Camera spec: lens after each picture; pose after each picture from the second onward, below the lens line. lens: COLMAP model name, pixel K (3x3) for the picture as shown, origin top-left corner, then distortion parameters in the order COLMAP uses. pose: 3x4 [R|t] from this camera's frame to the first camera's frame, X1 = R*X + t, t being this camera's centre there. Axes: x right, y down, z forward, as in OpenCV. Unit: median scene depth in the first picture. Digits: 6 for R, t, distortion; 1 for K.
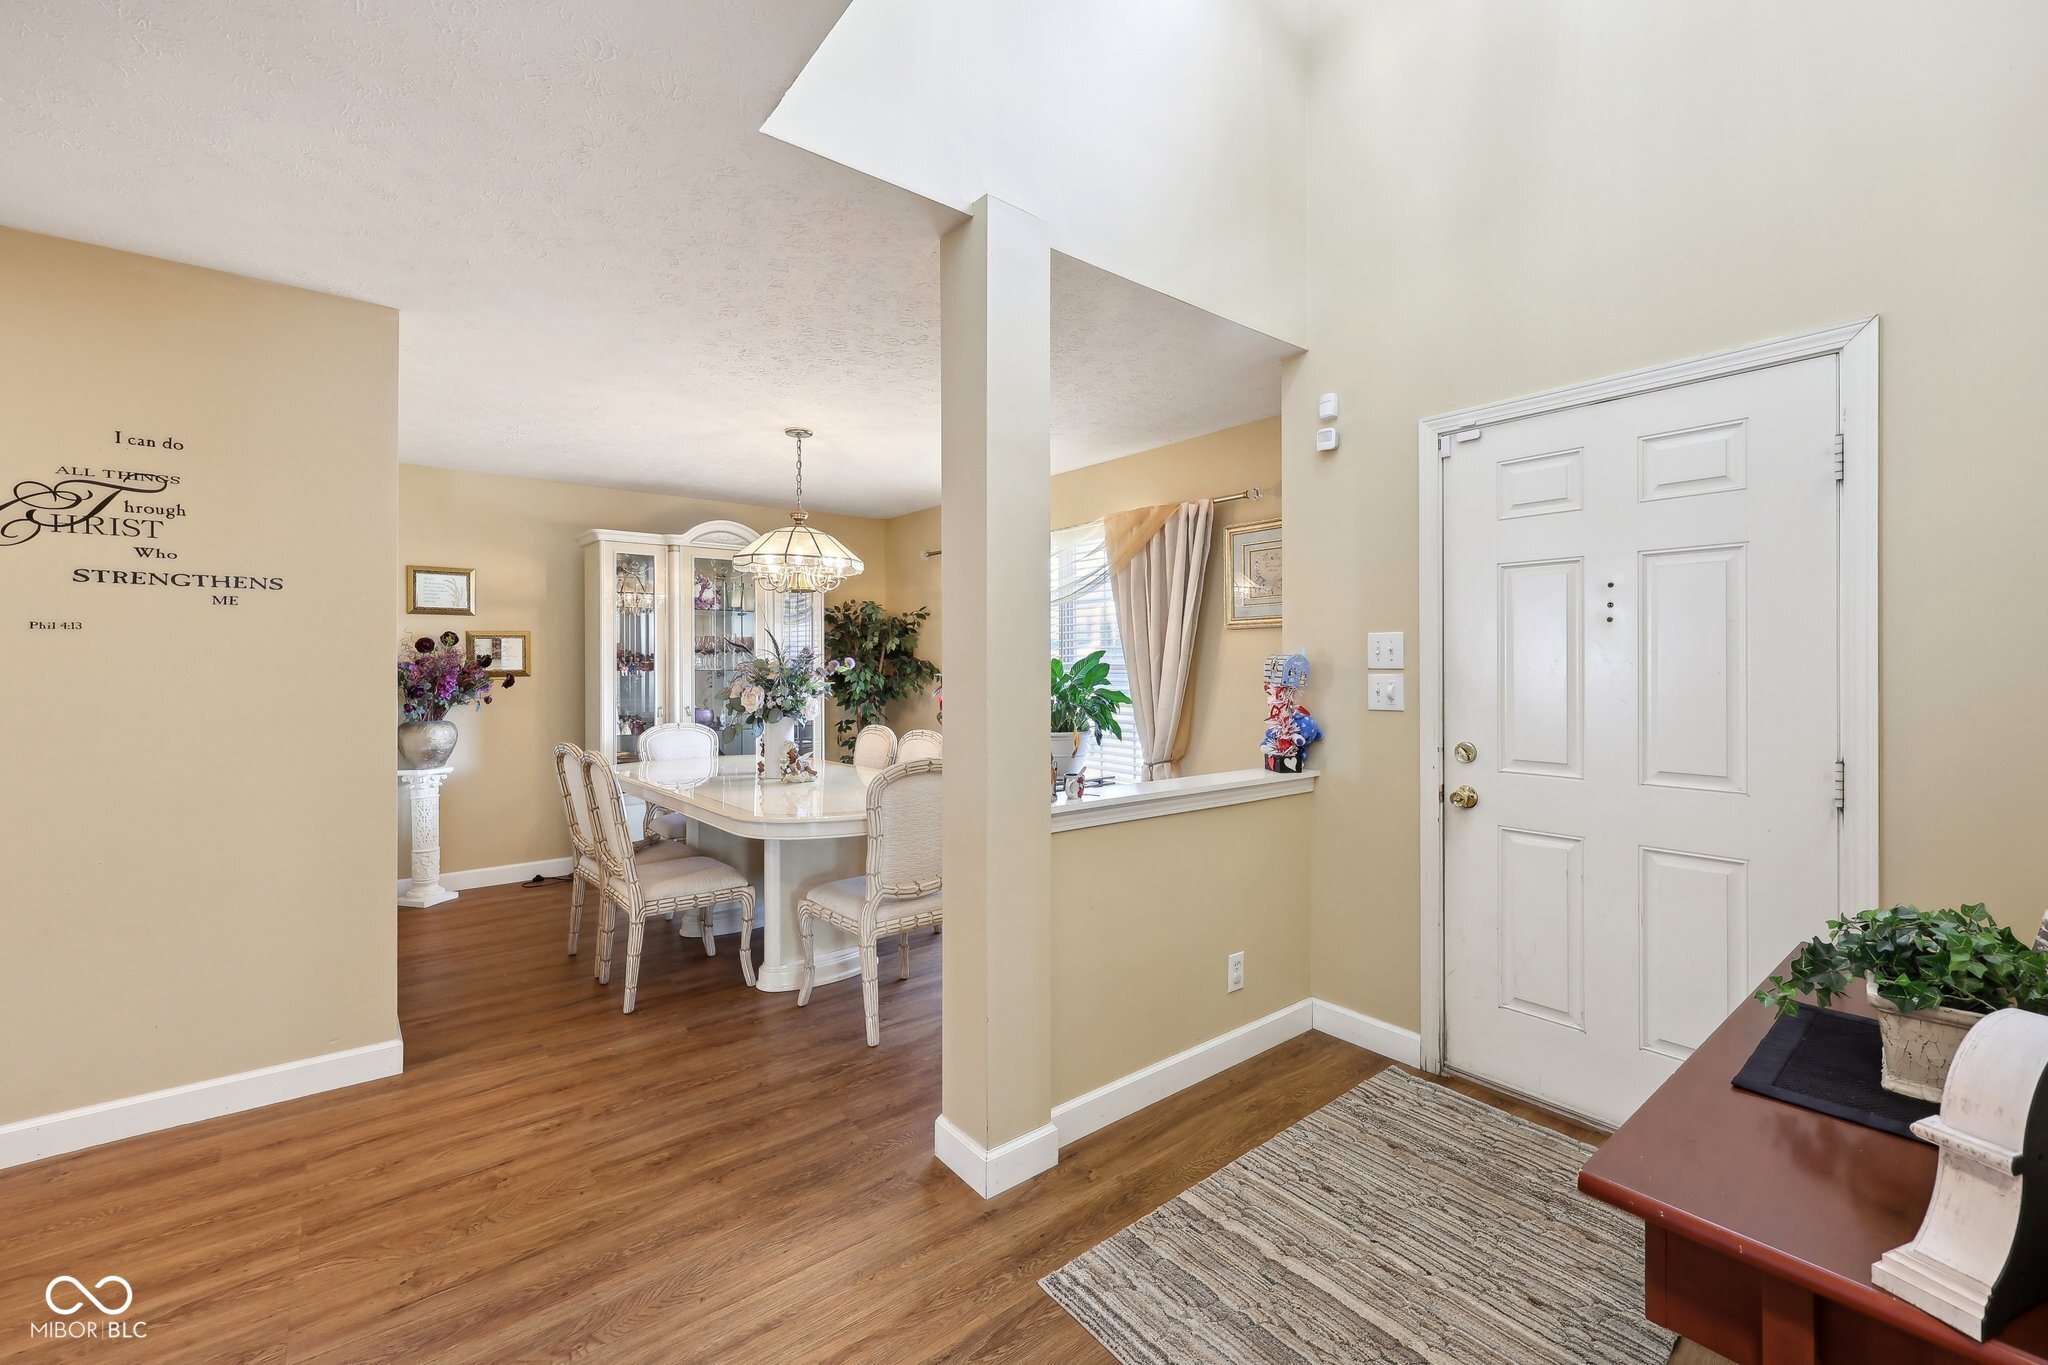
lens RADIAL K [[826.0, 0, 1023.6], [0, 826.0, 671.7], [0, 0, 1]] dist [-0.003153, 0.000409]
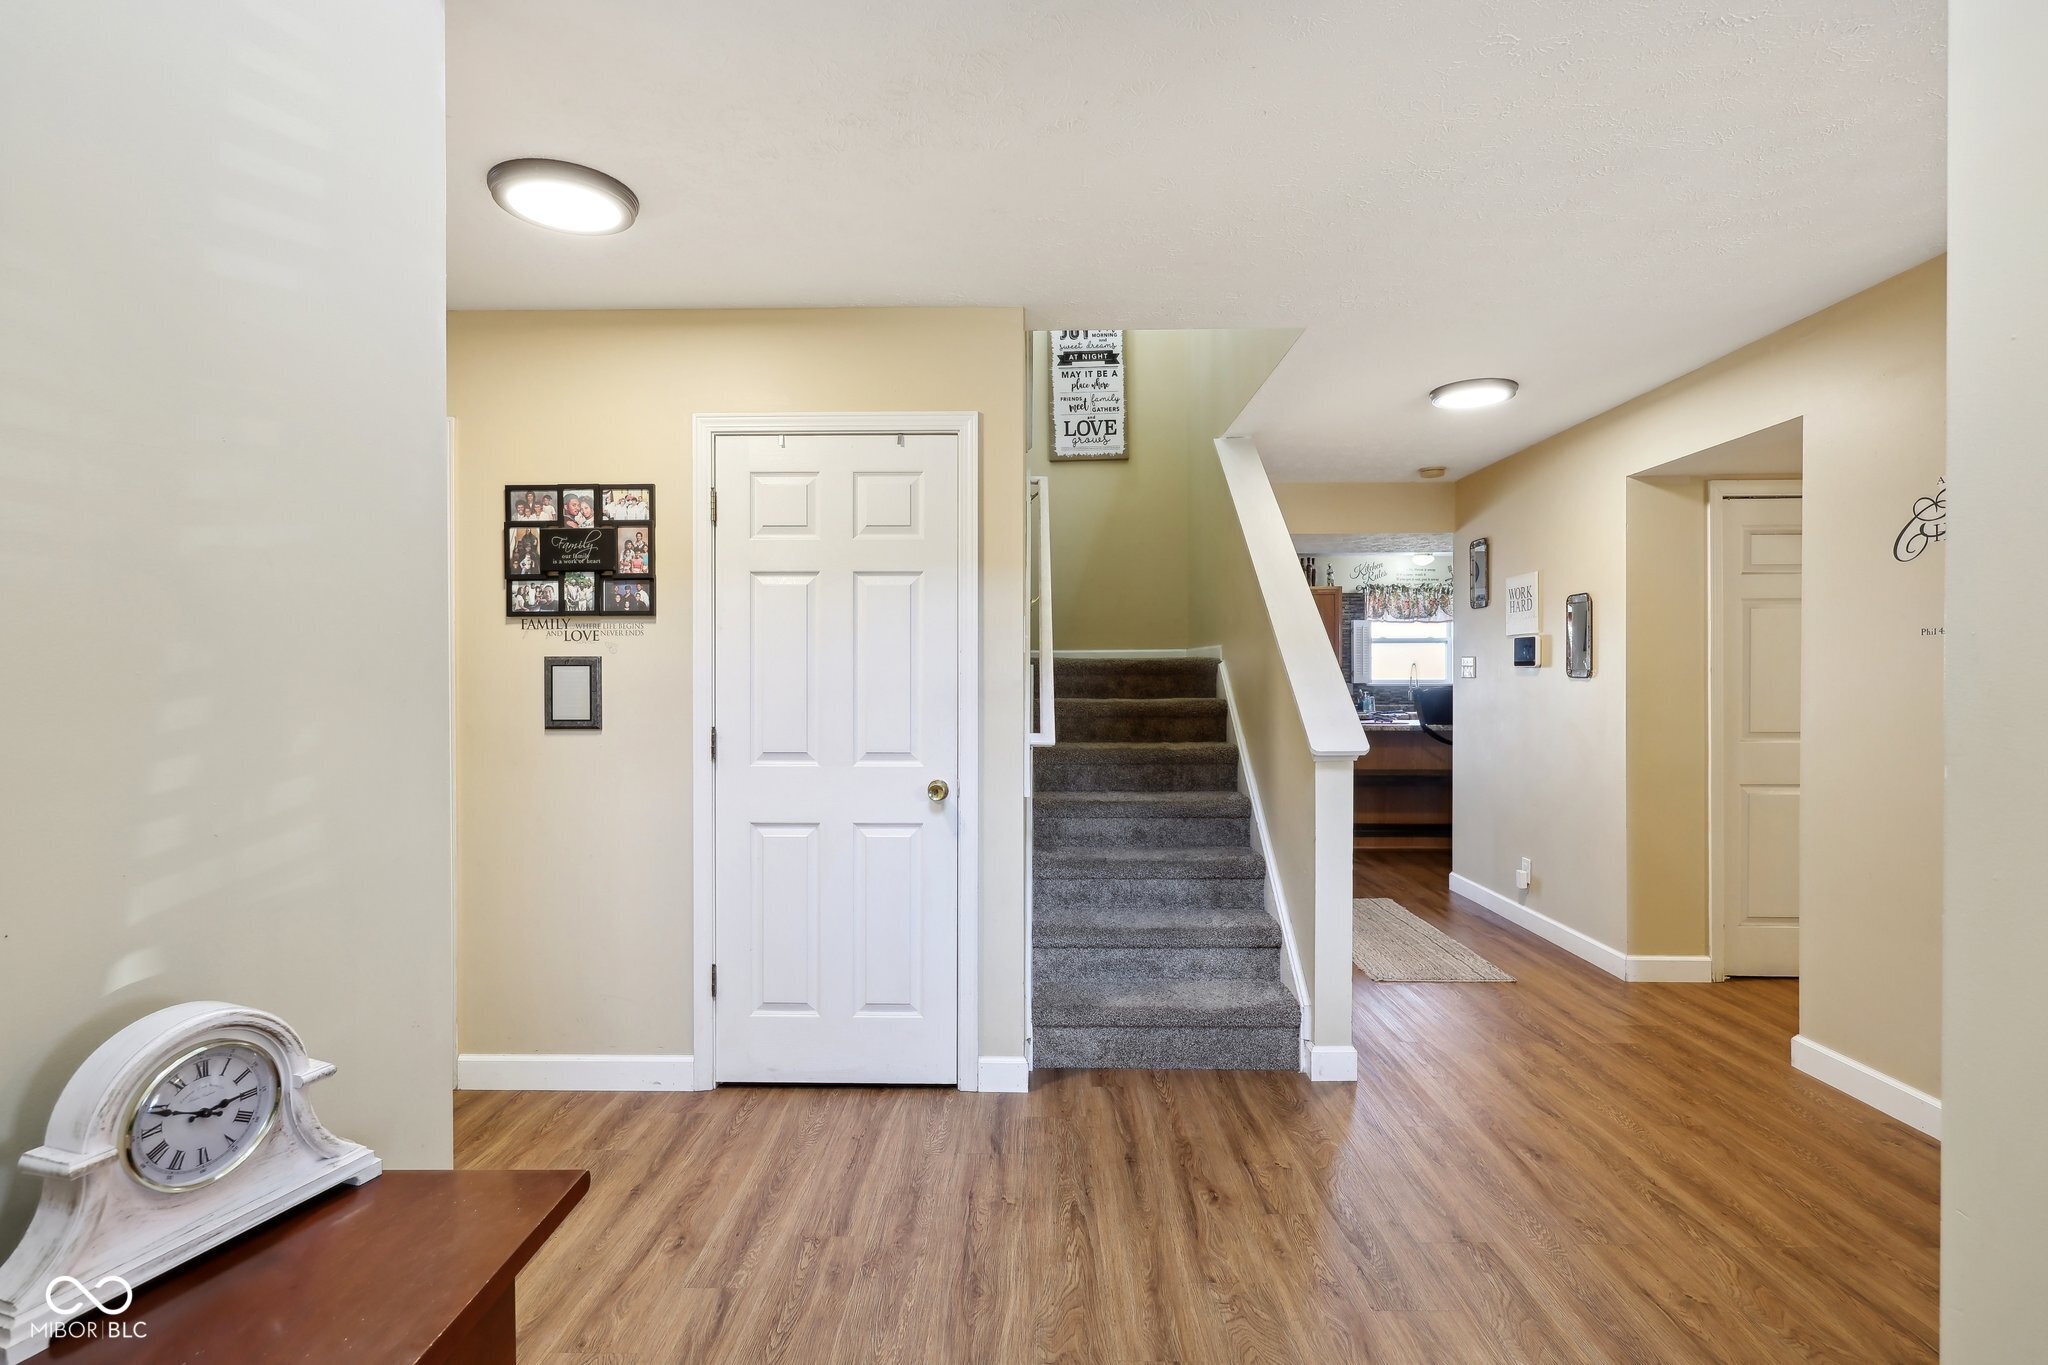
lens RADIAL K [[980.3, 0, 1022.7], [0, 980.3, 676.2], [0, 0, 1]] dist [-0.000079, 0.000066]
pose [[-0.636886, 0.002949, -0.770952, 0.574243], [0.001118, 0.999995, 0.002901, -0.003915], [0.770957, 0.000986, -0.636887, 0.990991]]
